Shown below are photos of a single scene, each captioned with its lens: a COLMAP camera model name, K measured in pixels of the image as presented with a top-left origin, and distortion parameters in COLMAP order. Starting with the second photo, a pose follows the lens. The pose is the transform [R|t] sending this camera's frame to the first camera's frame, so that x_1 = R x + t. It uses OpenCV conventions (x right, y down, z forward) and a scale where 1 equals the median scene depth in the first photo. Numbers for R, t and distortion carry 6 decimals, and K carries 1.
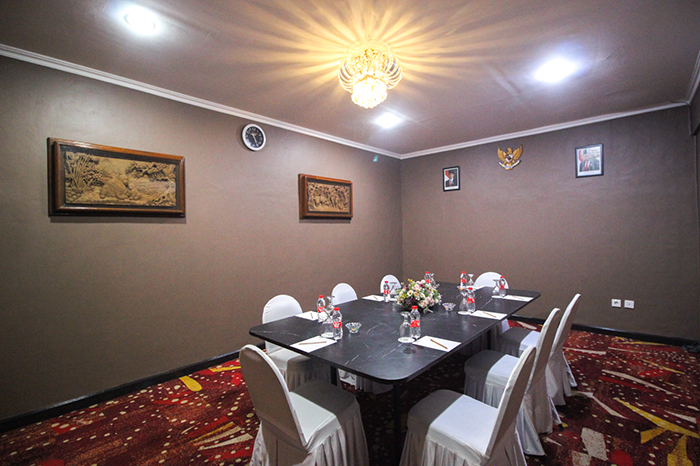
lens RADIAL K [[323.7, 0, 350.8], [0, 323.7, 229.5], [0, 0, 1]] dist [0.001922, -0.013629]
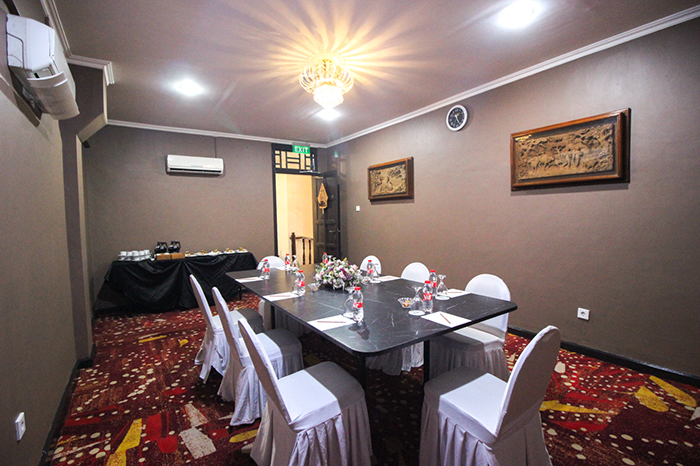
lens RADIAL K [[323.7, 0, 350.8], [0, 323.7, 229.5], [0, 0, 1]] dist [0.001922, -0.013629]
pose [[-0.225627, 0.067101, -0.971900, 0.746292], [0.029547, 0.997638, 0.062018, 0.002086], [0.973766, -0.014723, -0.227077, 0.808379]]
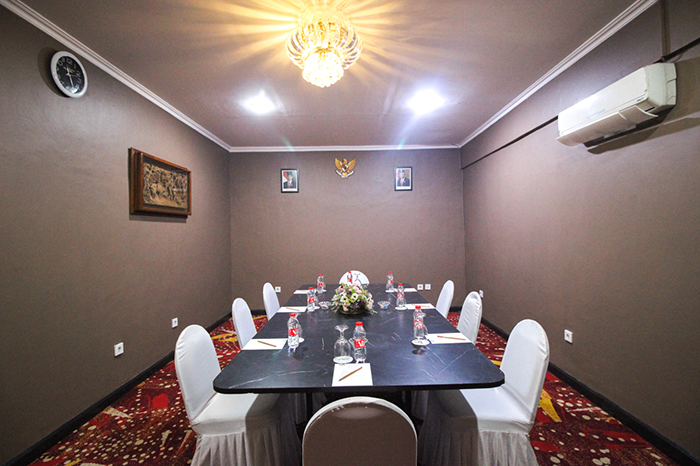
lens RADIAL K [[323.7, 0, 350.8], [0, 323.7, 229.5], [0, 0, 1]] dist [0.001922, -0.013629]
pose [[0.738469, 0.010632, 0.674203, -0.278649], [0.000353, 0.999869, -0.016154, 0.010999], [-0.674287, 0.012168, 0.738369, 0.191369]]
